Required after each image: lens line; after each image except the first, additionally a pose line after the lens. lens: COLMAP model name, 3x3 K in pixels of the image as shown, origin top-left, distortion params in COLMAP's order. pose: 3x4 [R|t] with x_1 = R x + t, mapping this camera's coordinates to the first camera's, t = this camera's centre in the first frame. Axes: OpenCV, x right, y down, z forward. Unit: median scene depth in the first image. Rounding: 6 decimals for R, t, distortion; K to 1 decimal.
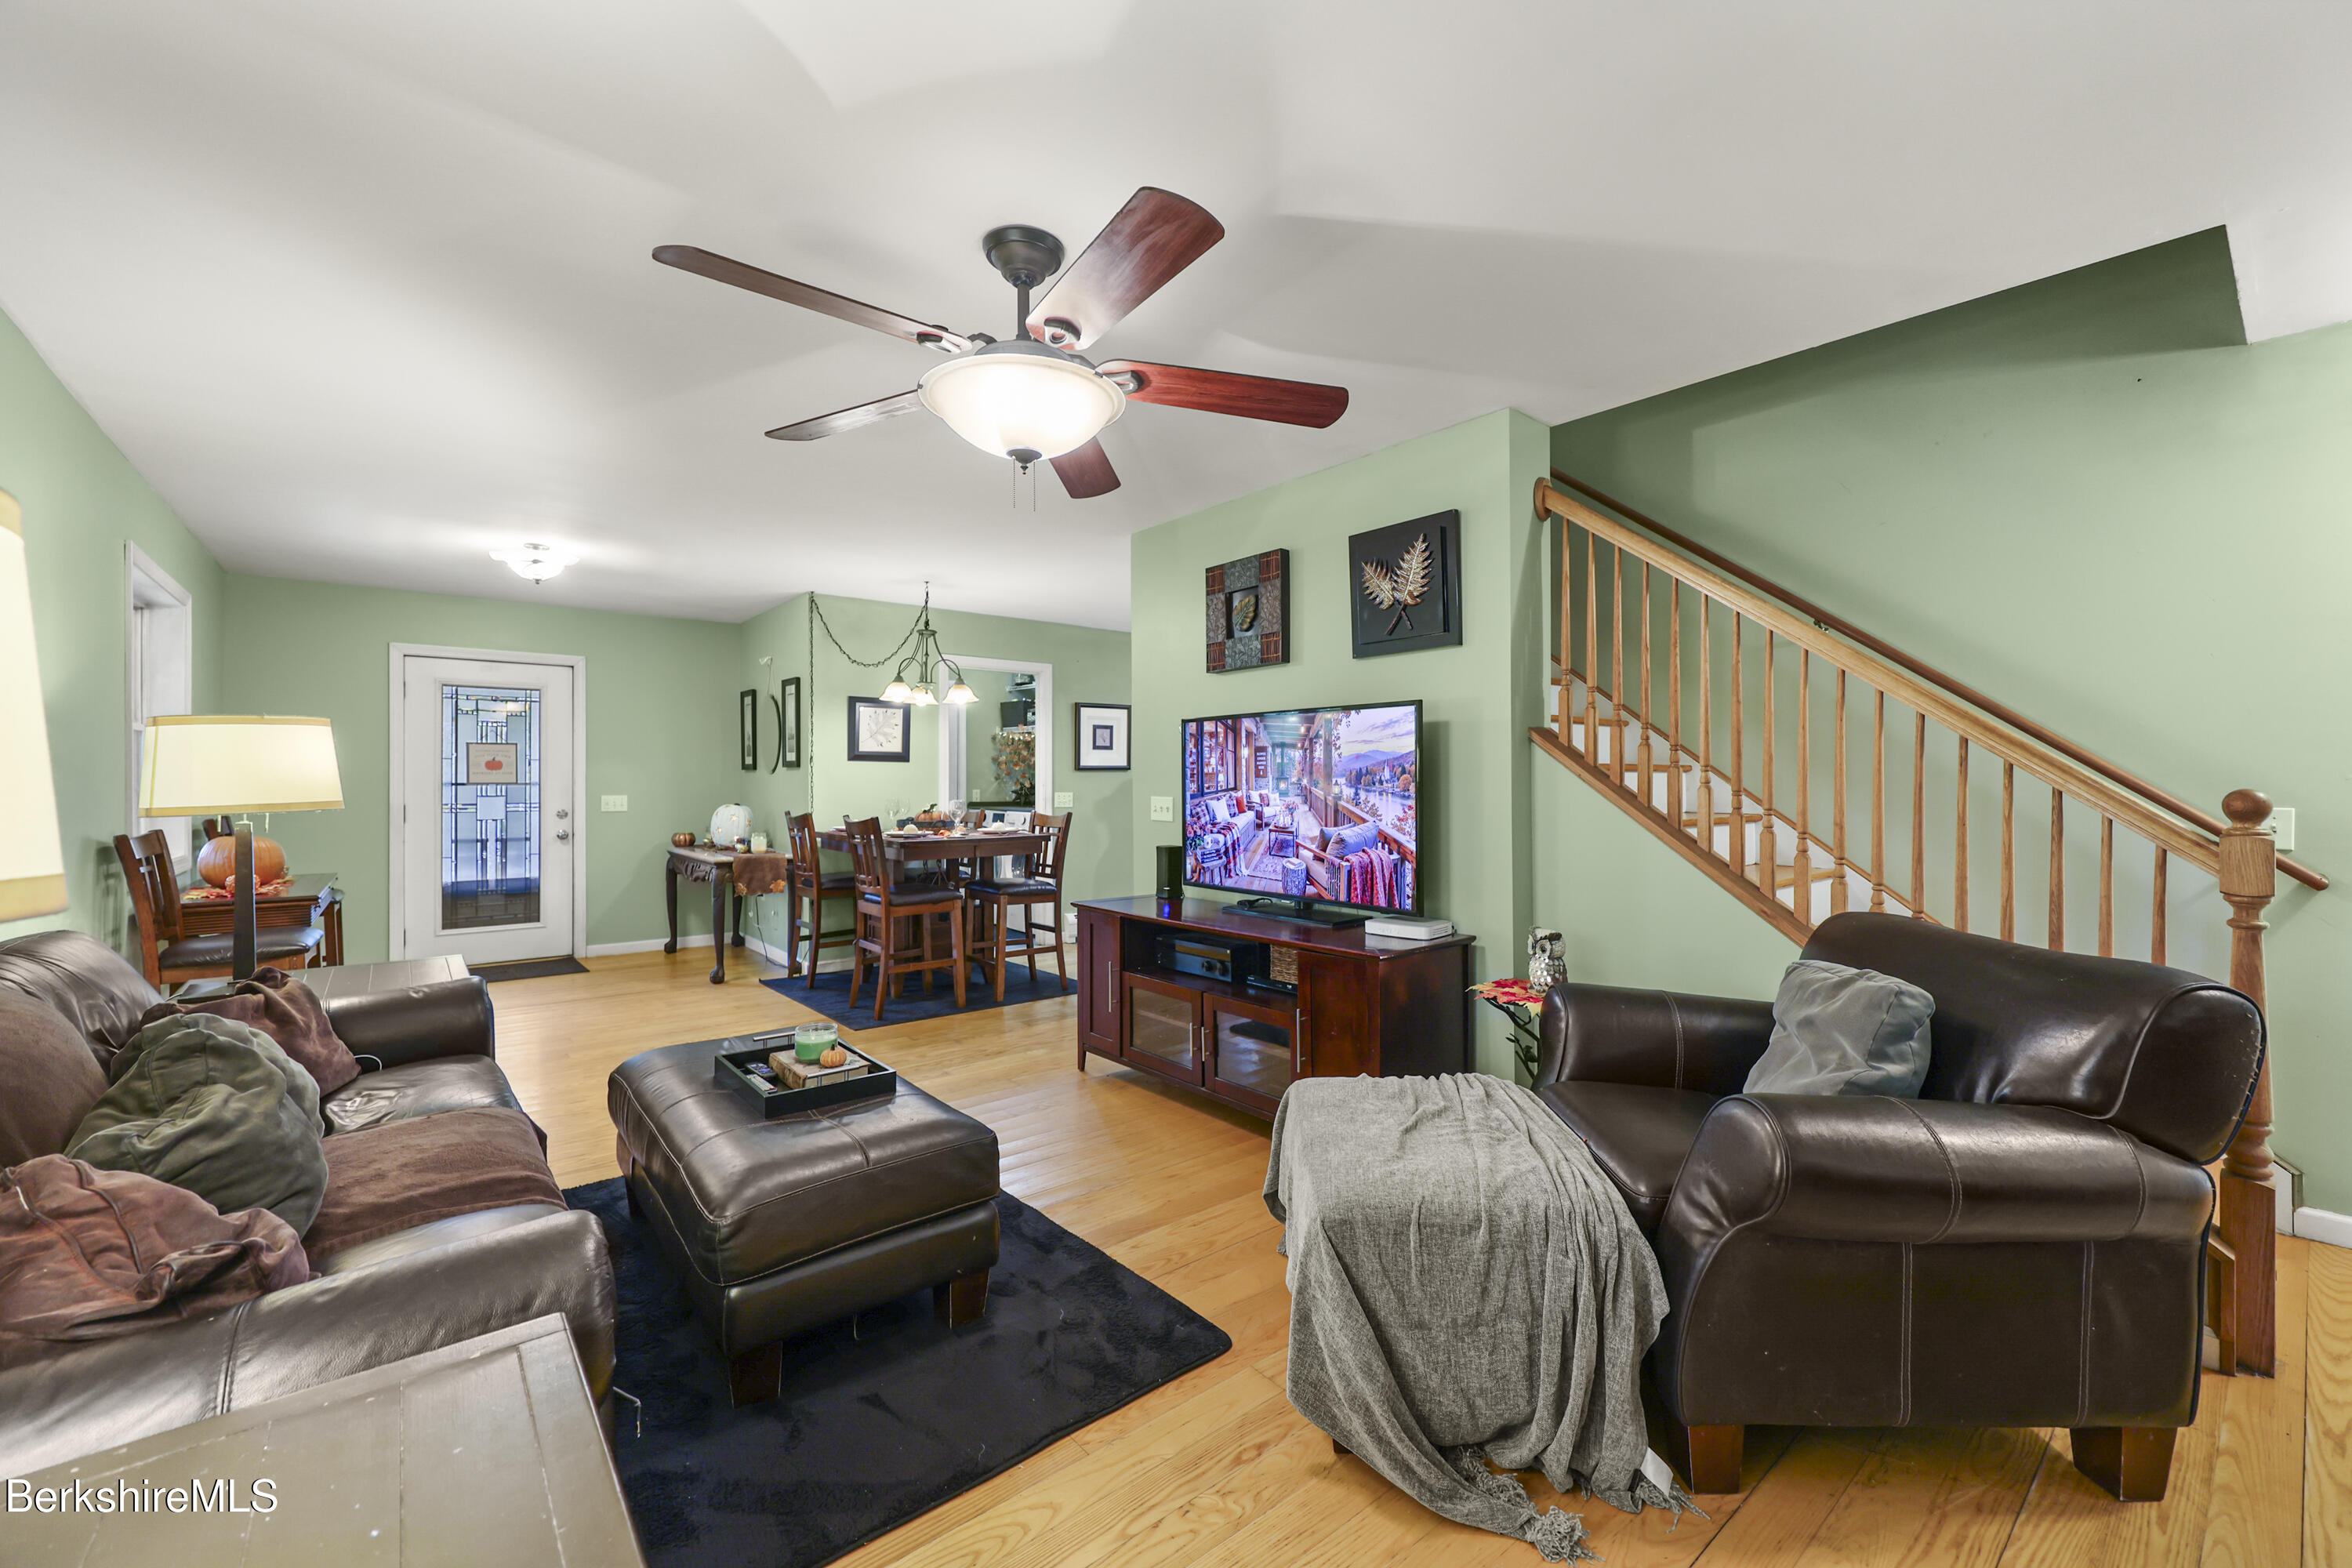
lens RADIAL K [[949.8, 0, 1178.8], [0, 949.8, 788.0], [0, 0, 1]] dist [0.000383, -0.000827]
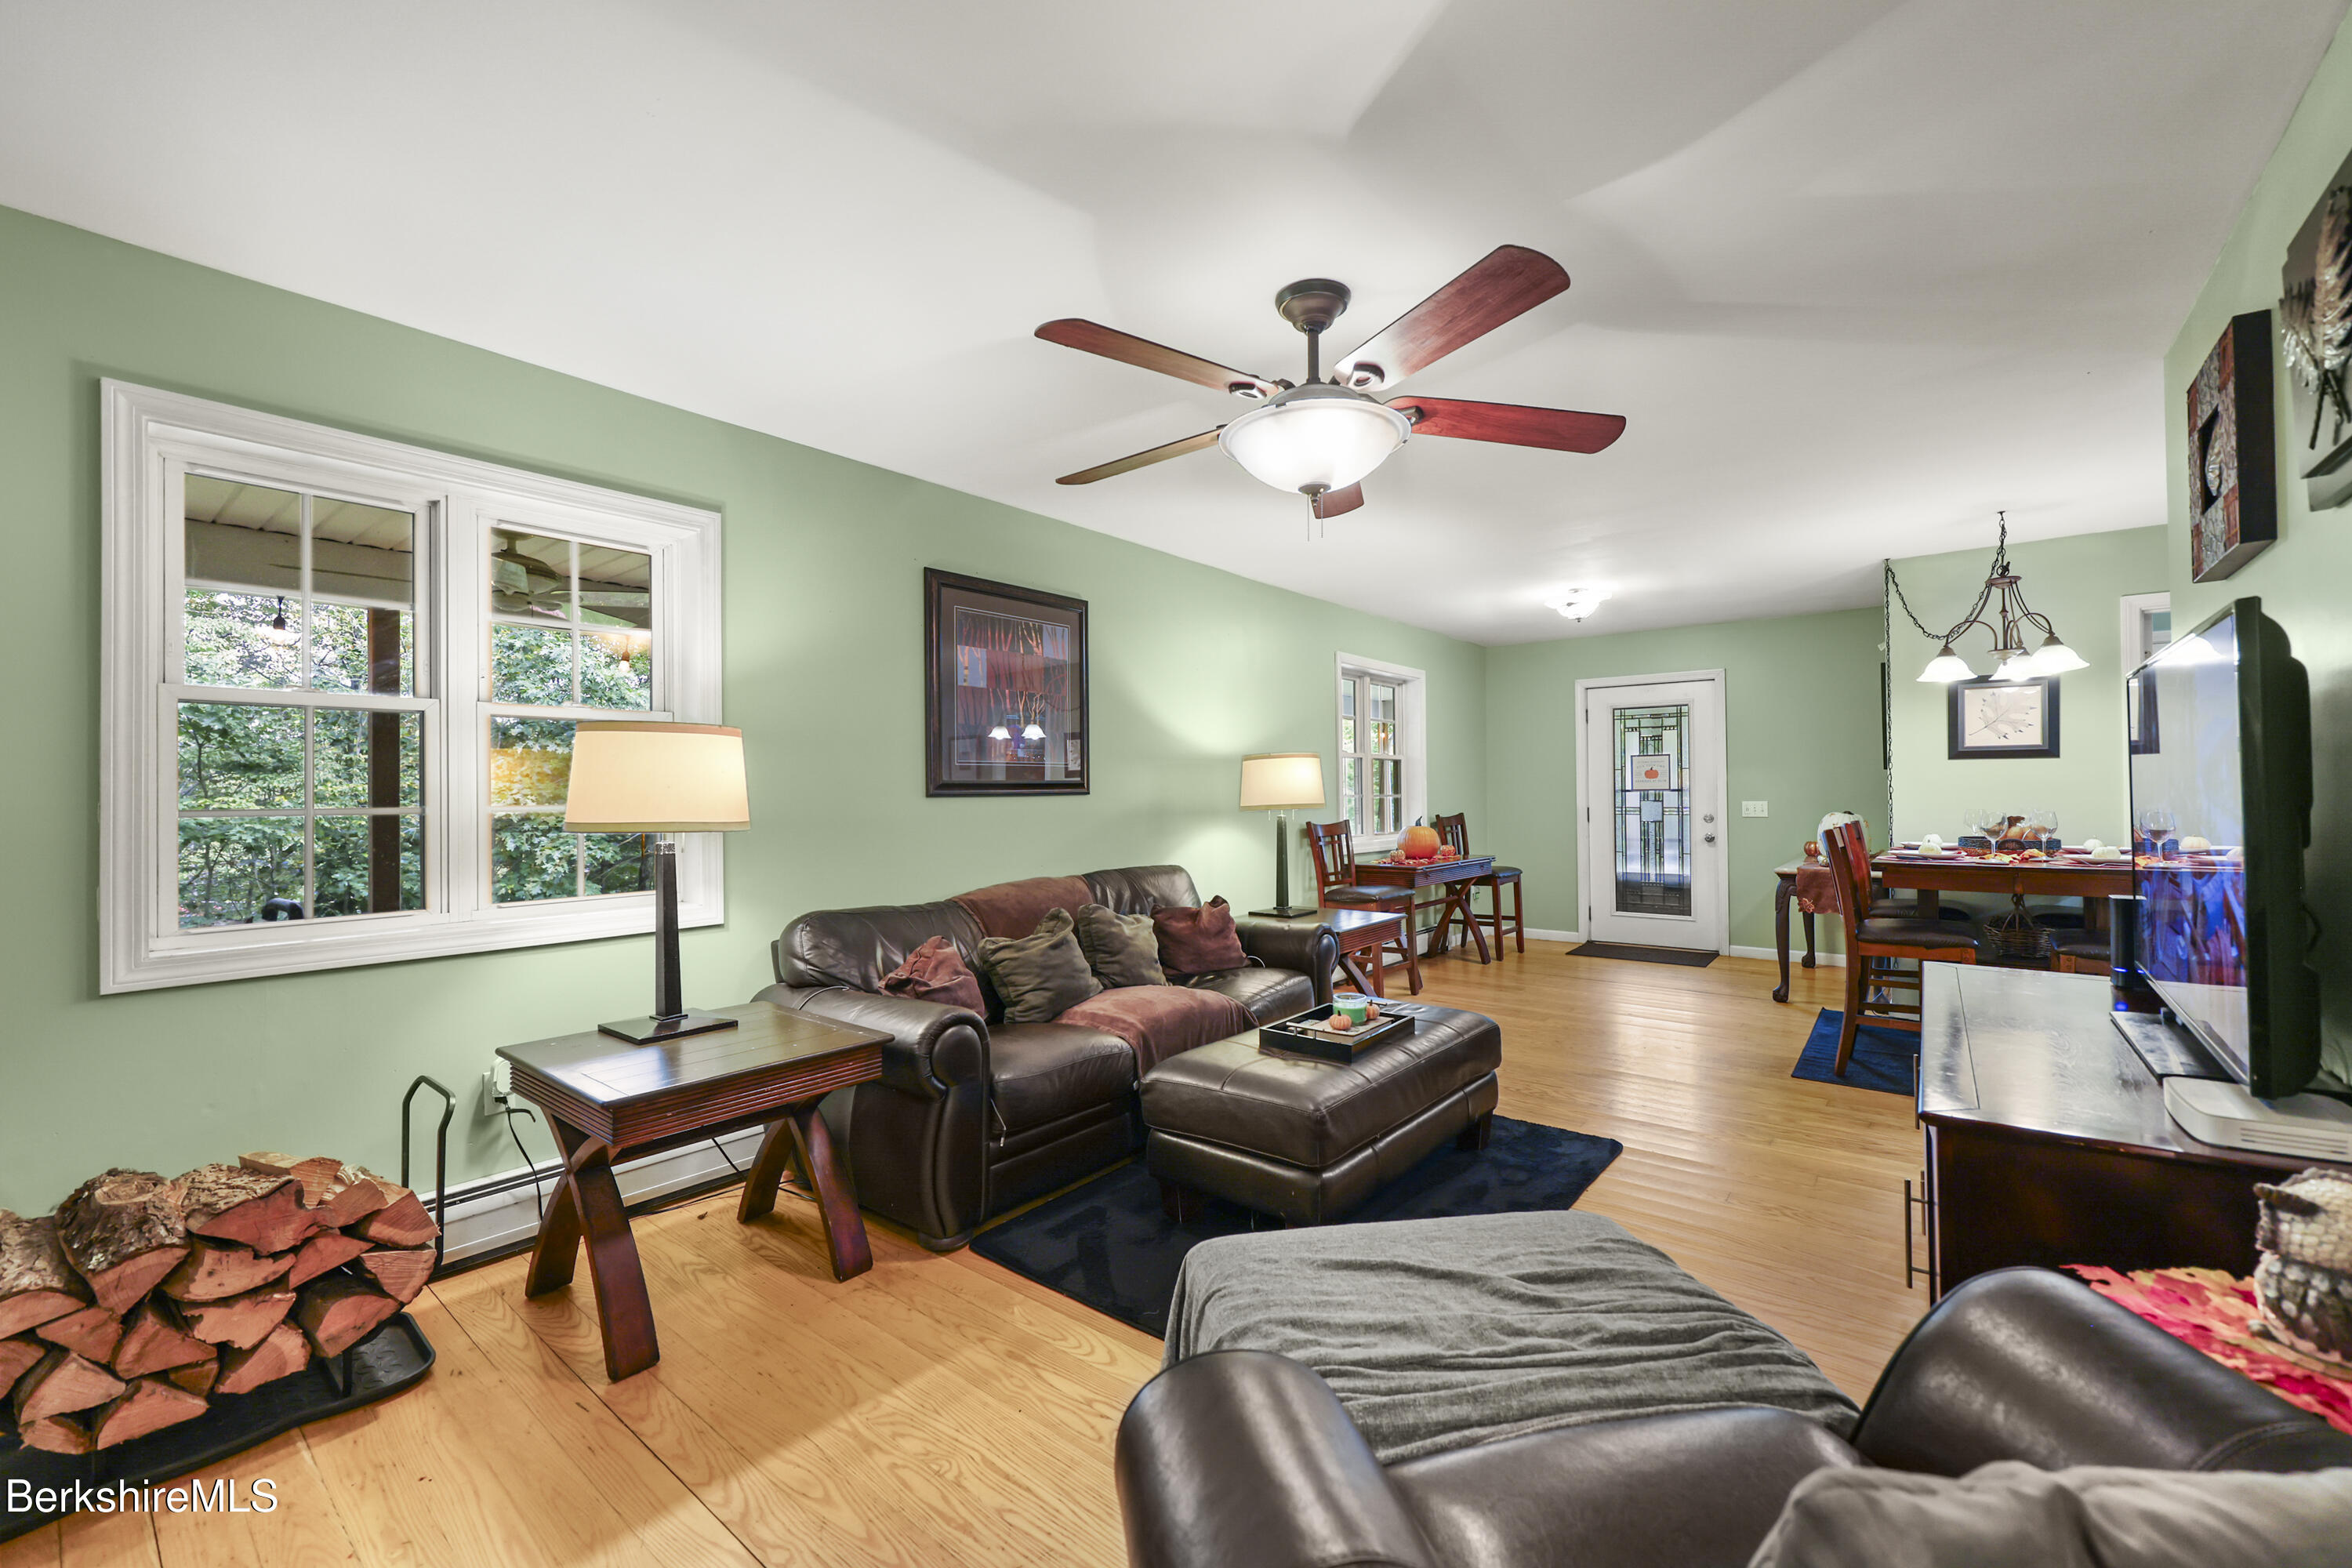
lens RADIAL K [[949.8, 0, 1184.6], [0, 949.8, 786.9], [0, 0, 1]] dist [0.000383, -0.000827]
pose [[0.197821, -0.008605, -0.980200, 0.299886], [0.003091, 0.999962, -0.008155, -0.001425], [0.980233, -0.001416, 0.197840, 0.220088]]
